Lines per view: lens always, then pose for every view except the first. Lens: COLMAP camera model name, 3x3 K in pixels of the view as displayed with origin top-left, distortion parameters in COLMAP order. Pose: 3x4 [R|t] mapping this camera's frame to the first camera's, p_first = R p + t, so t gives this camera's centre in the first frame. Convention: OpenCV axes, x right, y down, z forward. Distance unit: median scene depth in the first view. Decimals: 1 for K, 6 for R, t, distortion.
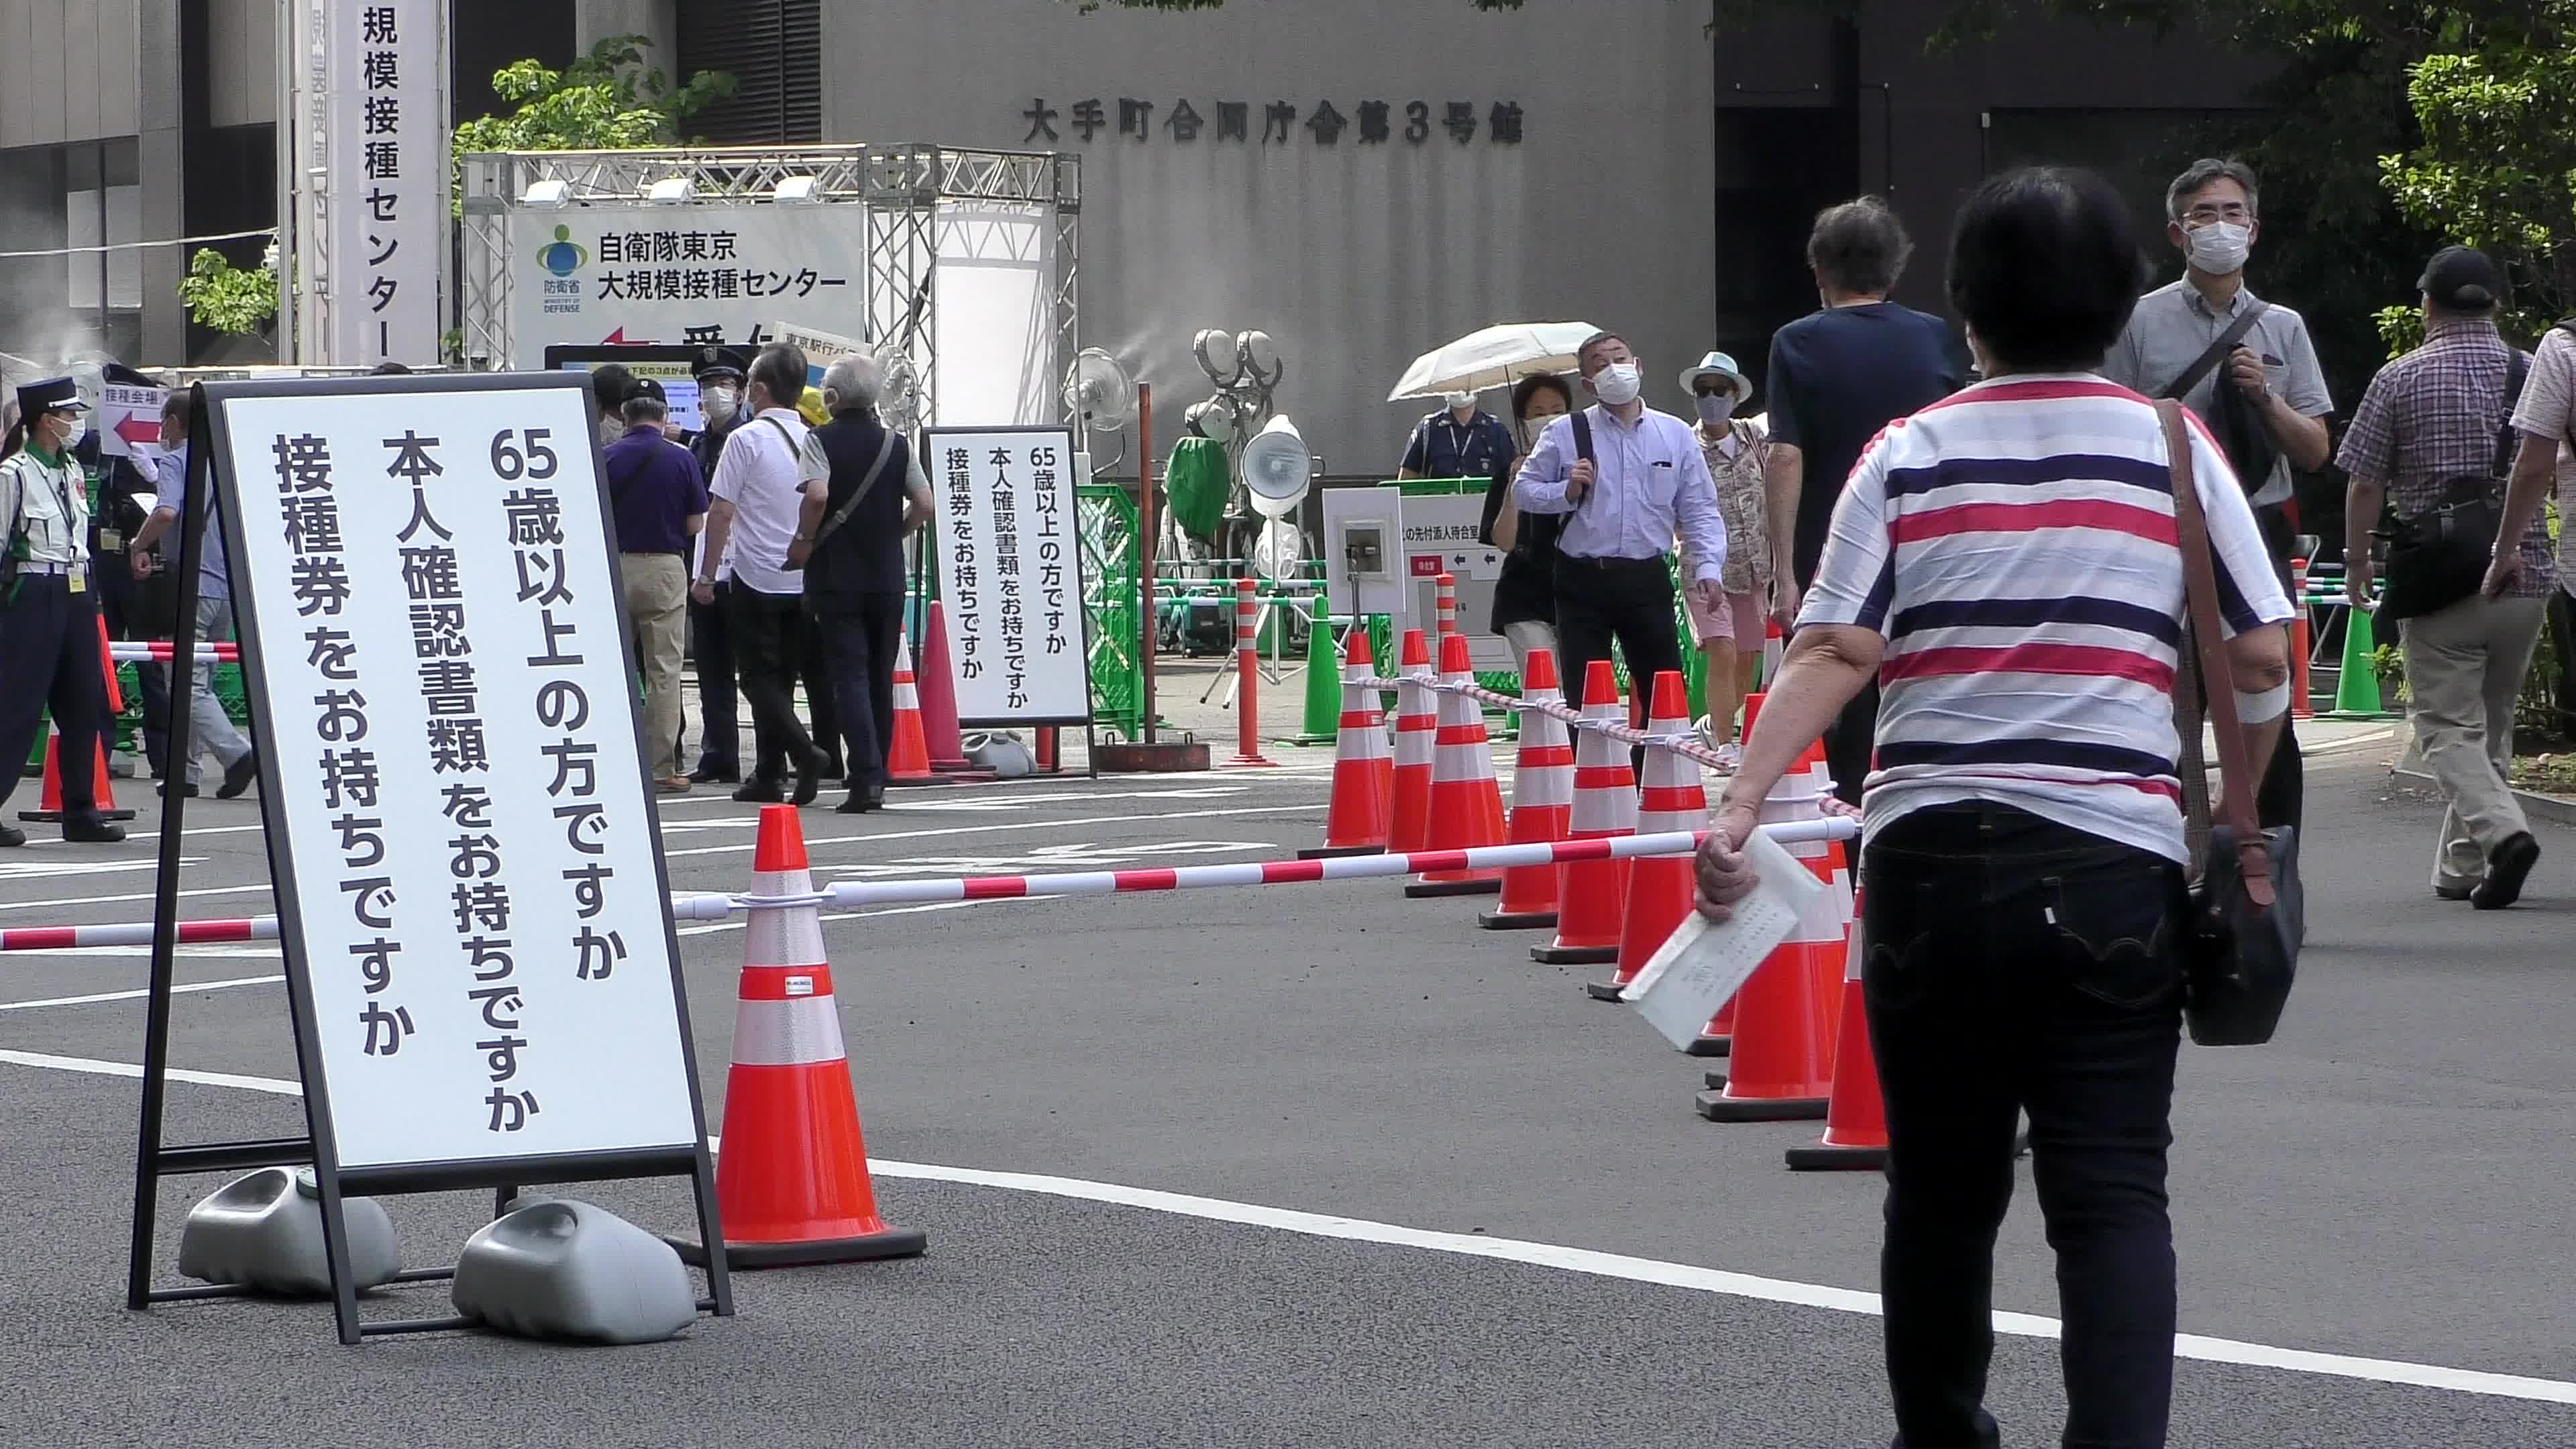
lens RADIAL K [[11021.1, 0, 1288.0], [0, 11021.1, 724.5], [0, 0, 1]] dist [0.518511, -7.607289]
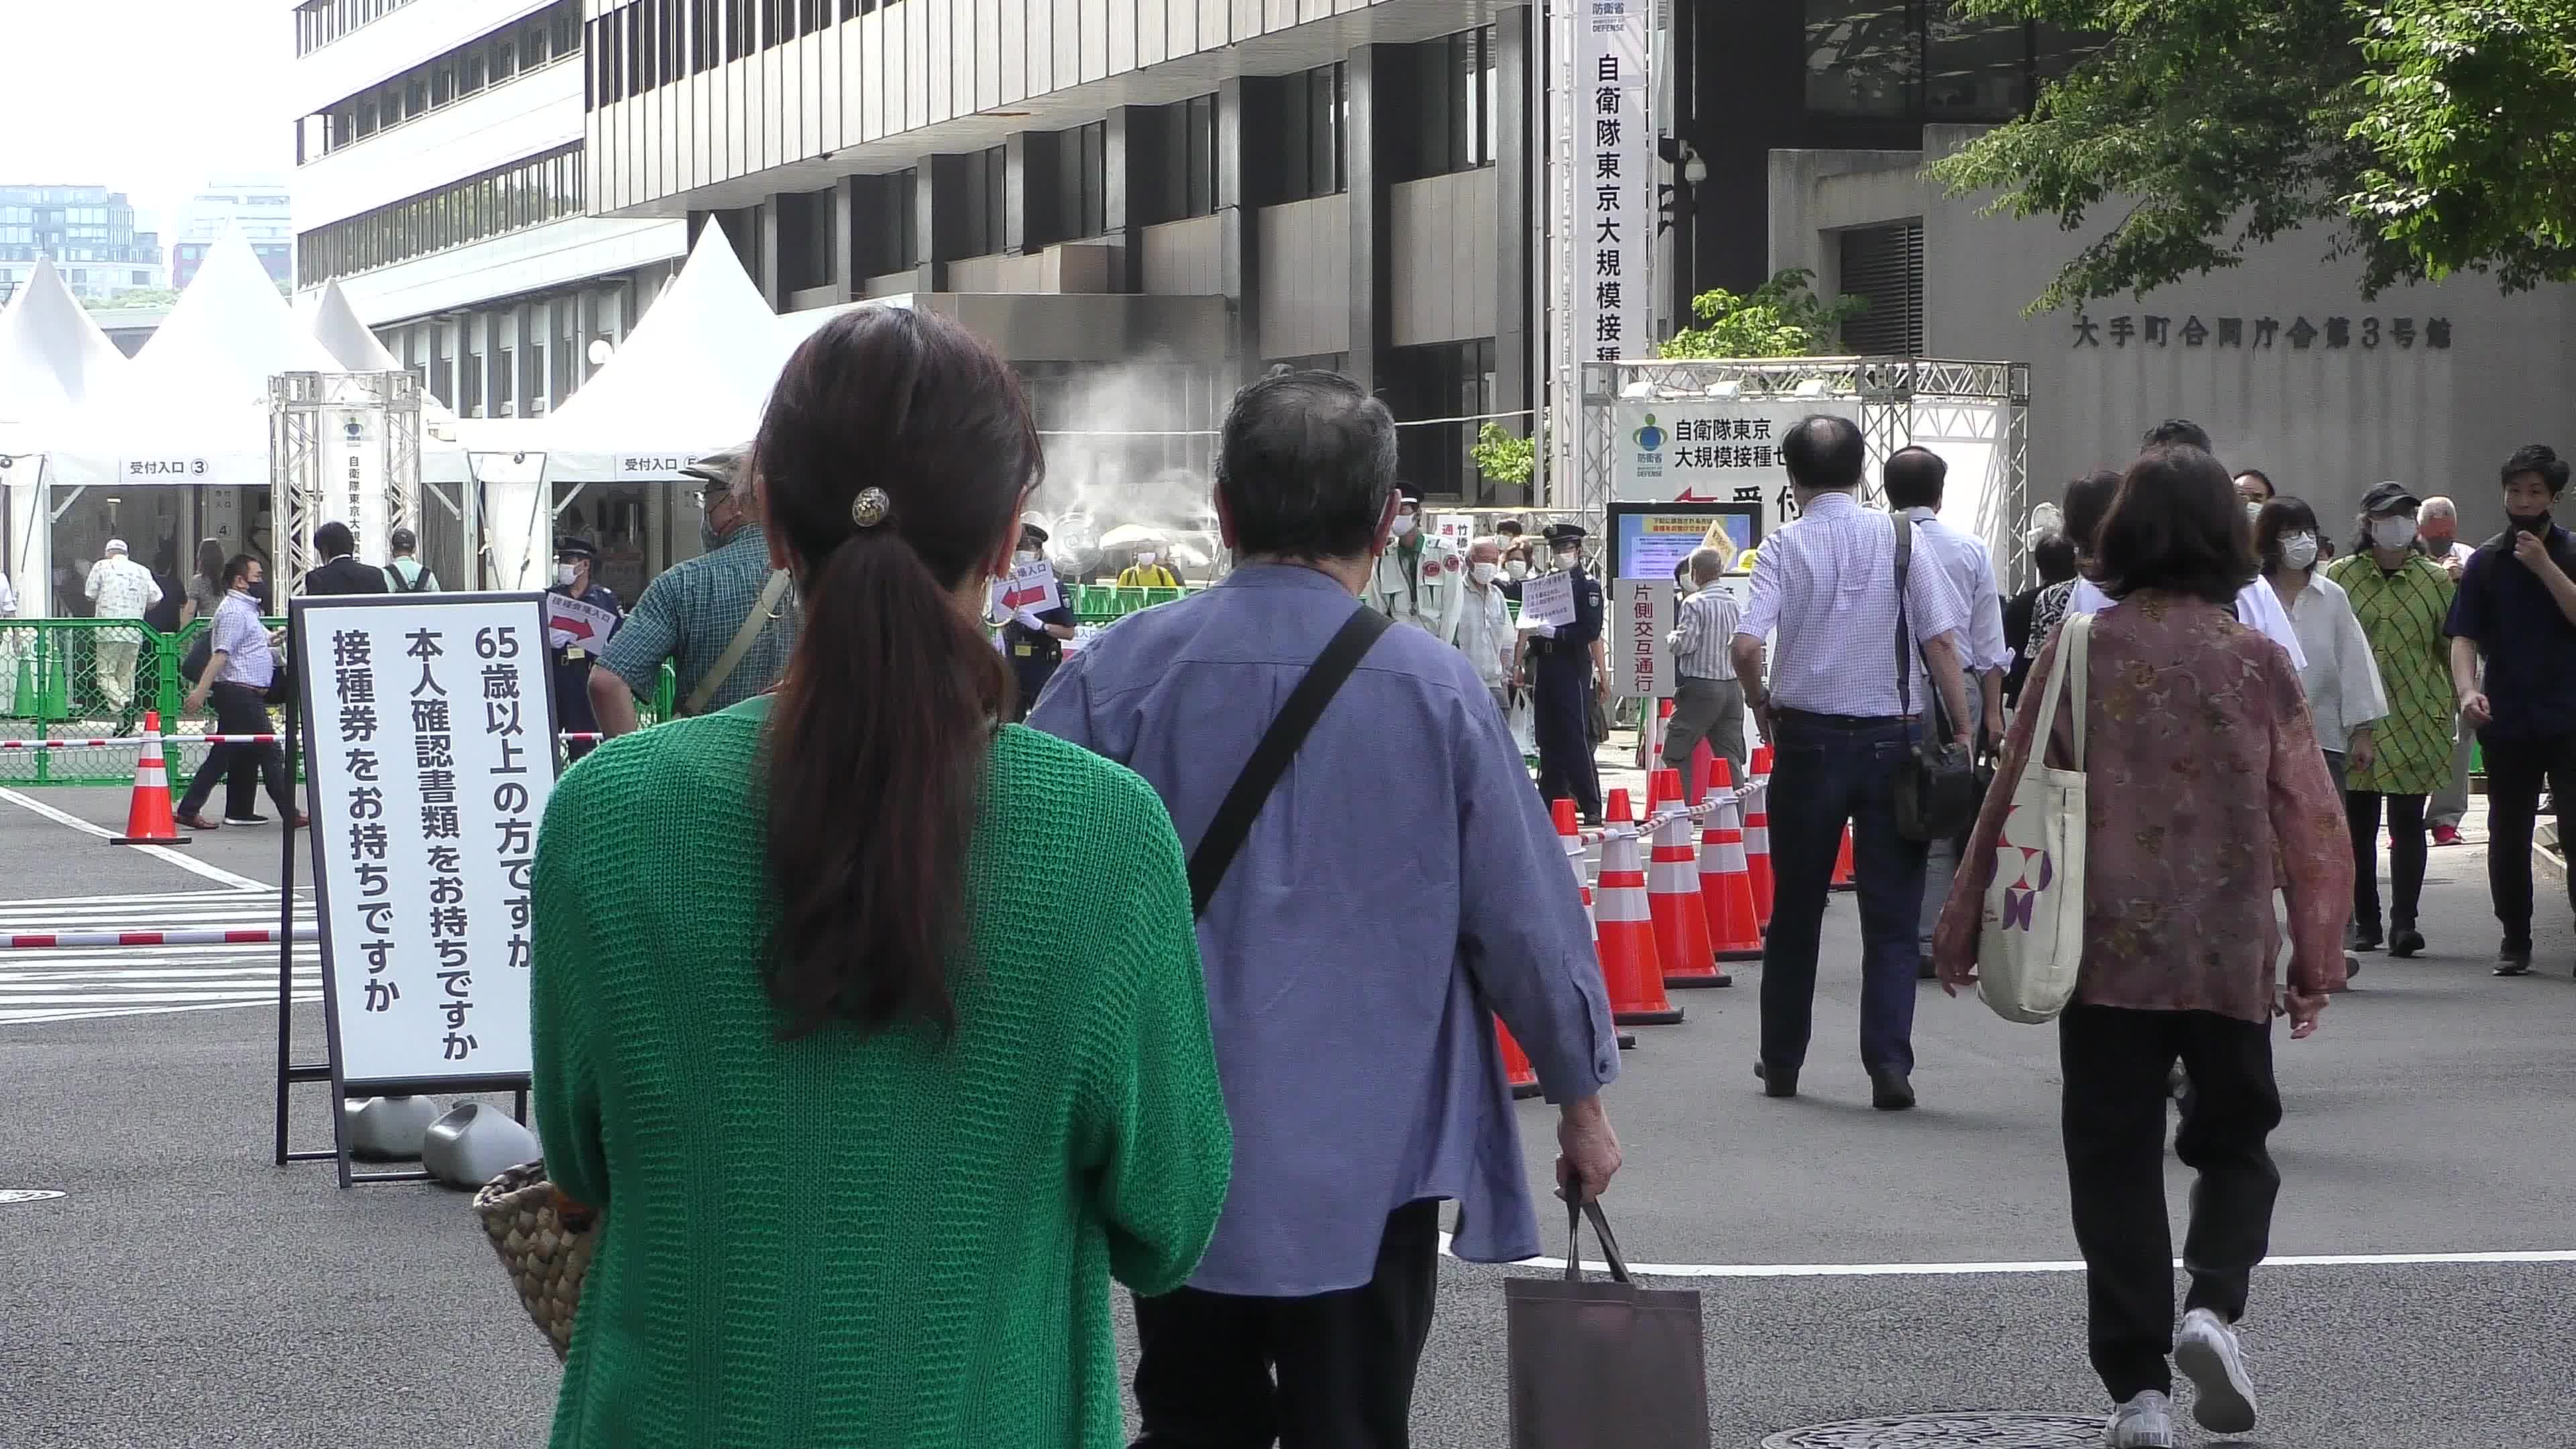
lens RADIAL K [[8506.8, 0, 1292.1], [0, 8506.8, 721.3], [0, 0, 1]] dist [0.153187, -1.688320]
pose [[0.984190, 0.011014, -0.176771, 0.267635], [-0.011619, 0.999930, -0.002388, -0.011307], [0.176732, 0.004404, 0.984249, -0.211386]]
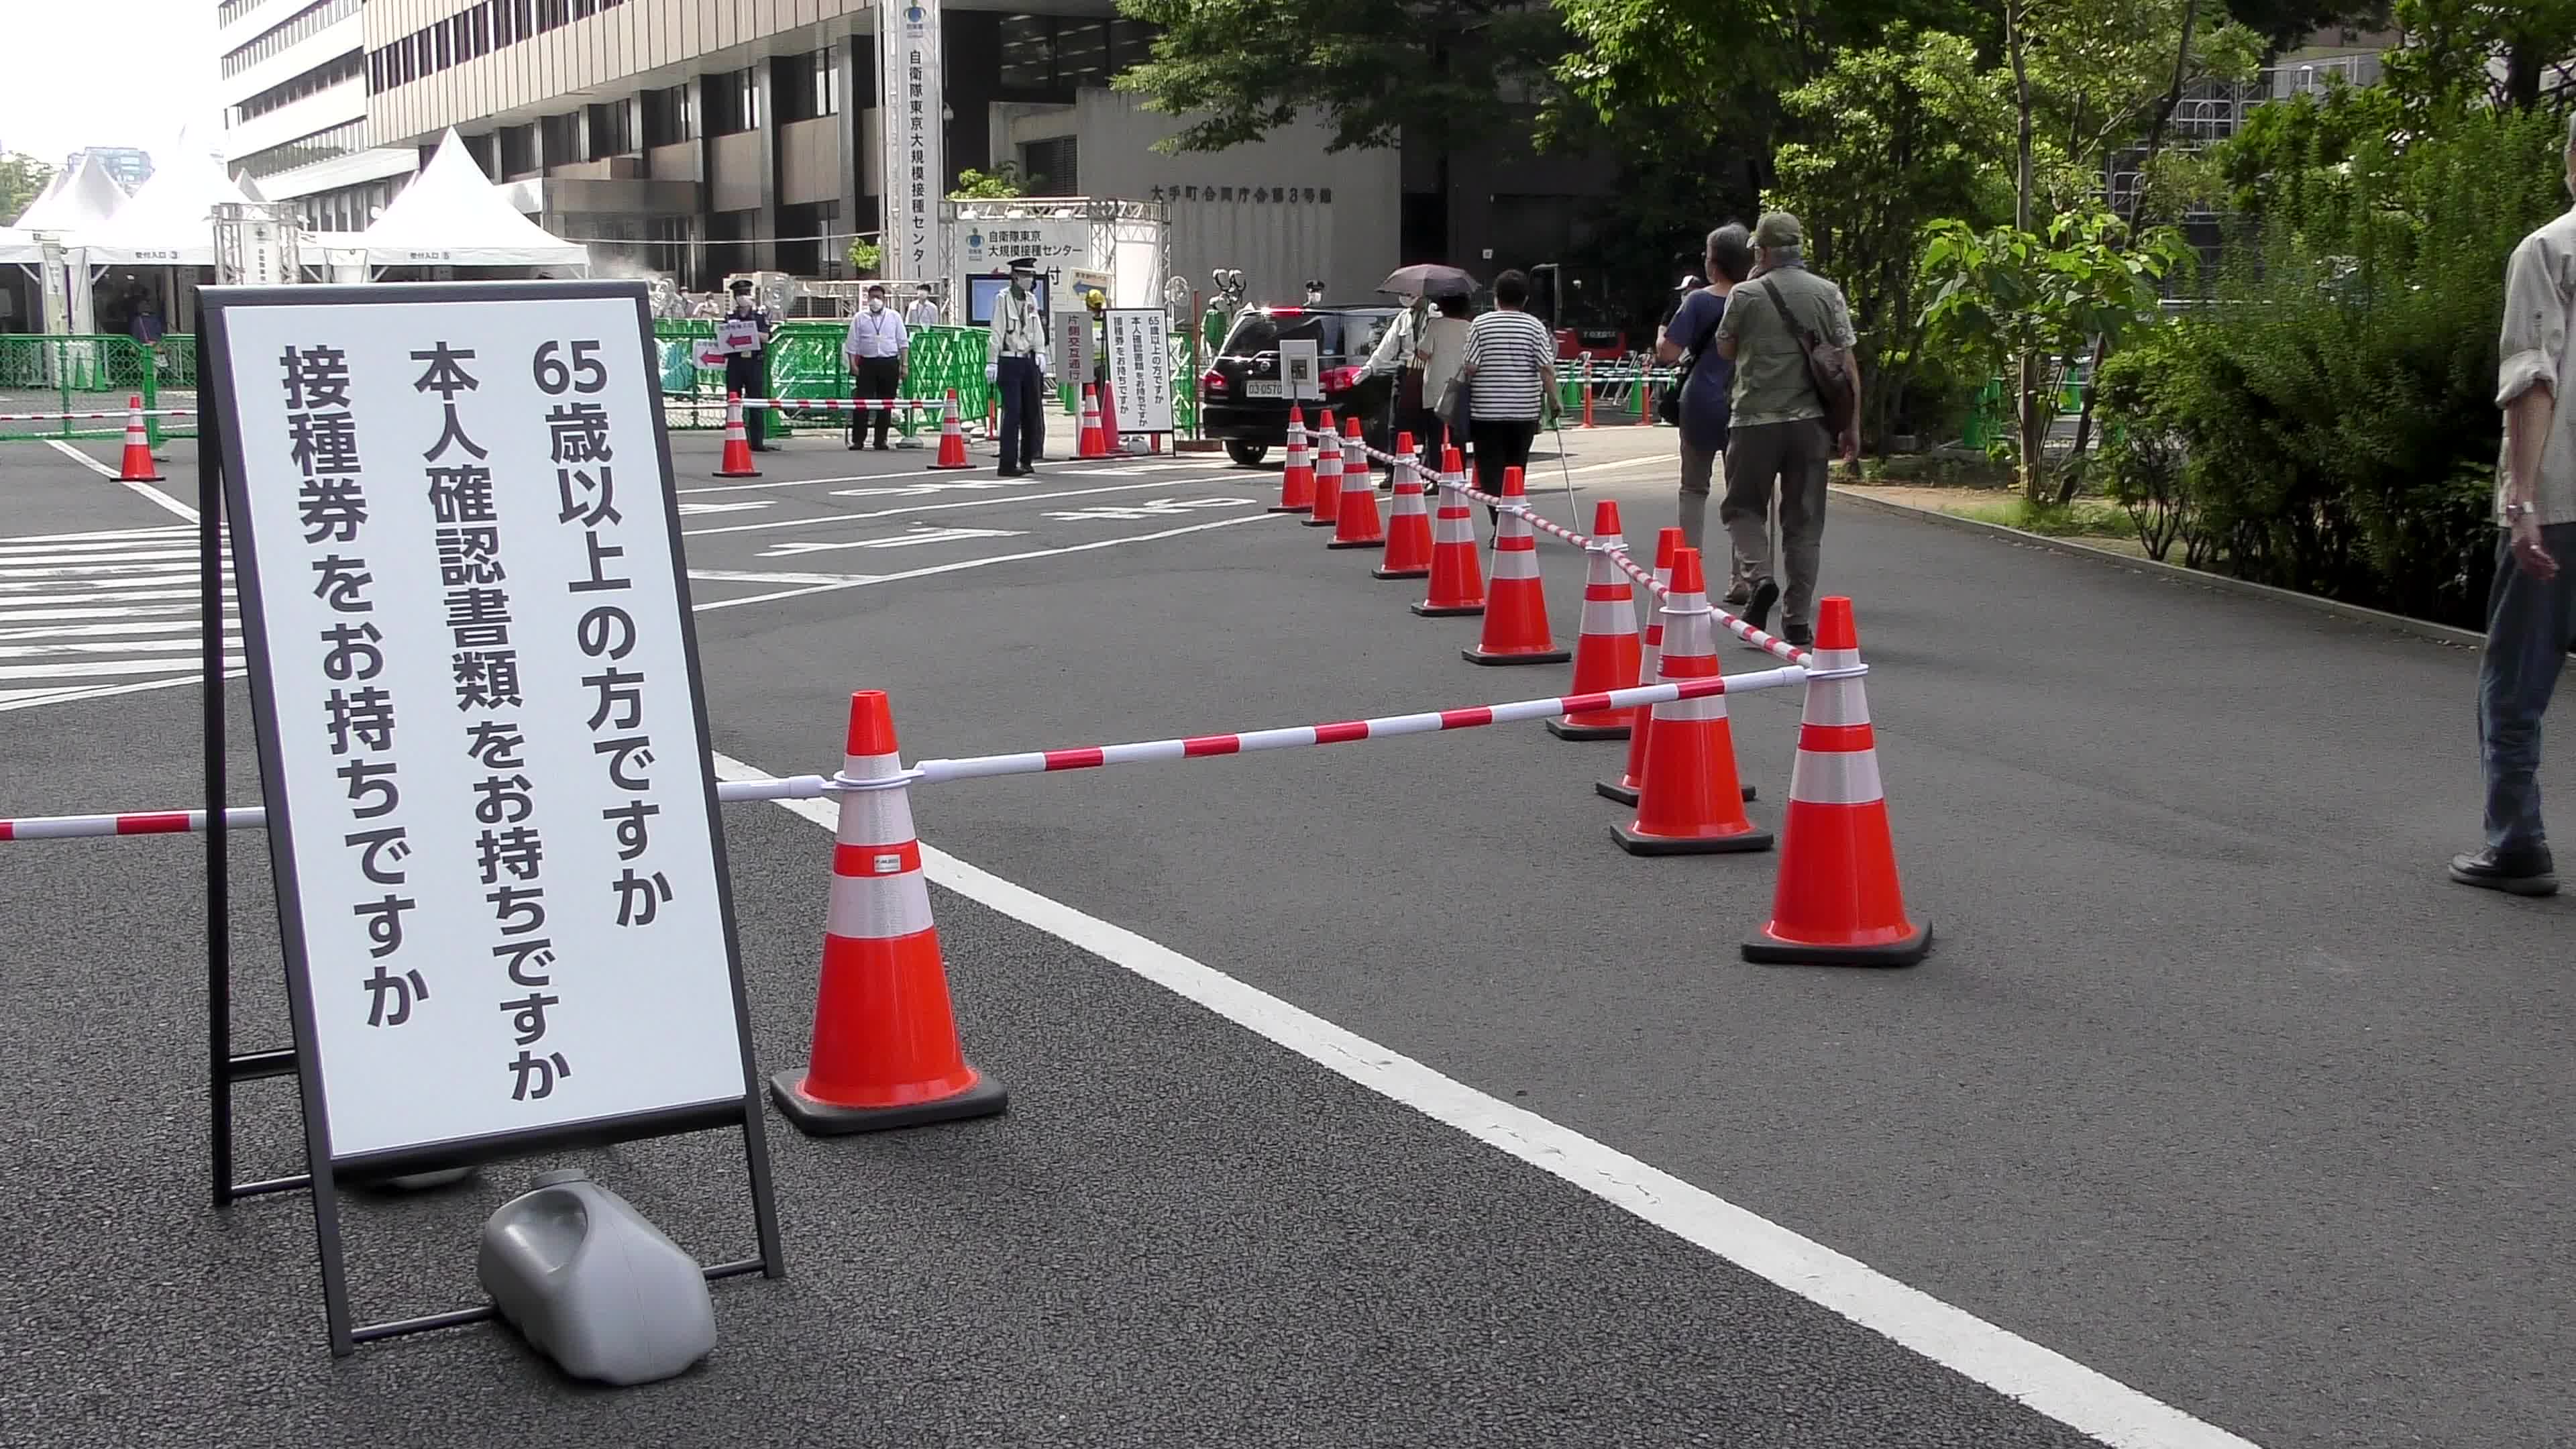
lens RADIAL K [[3244.0, 0, 1288.0], [0, 3244.0, 724.5], [0, 0, 1]] dist [0.009086, 0.269119]
pose [[0.999843, 0.005090, 0.016996, -0.011410], [-0.006800, 0.994745, 0.102162, -0.022879], [-0.016387, -0.102261, 0.994623, 0.716179]]
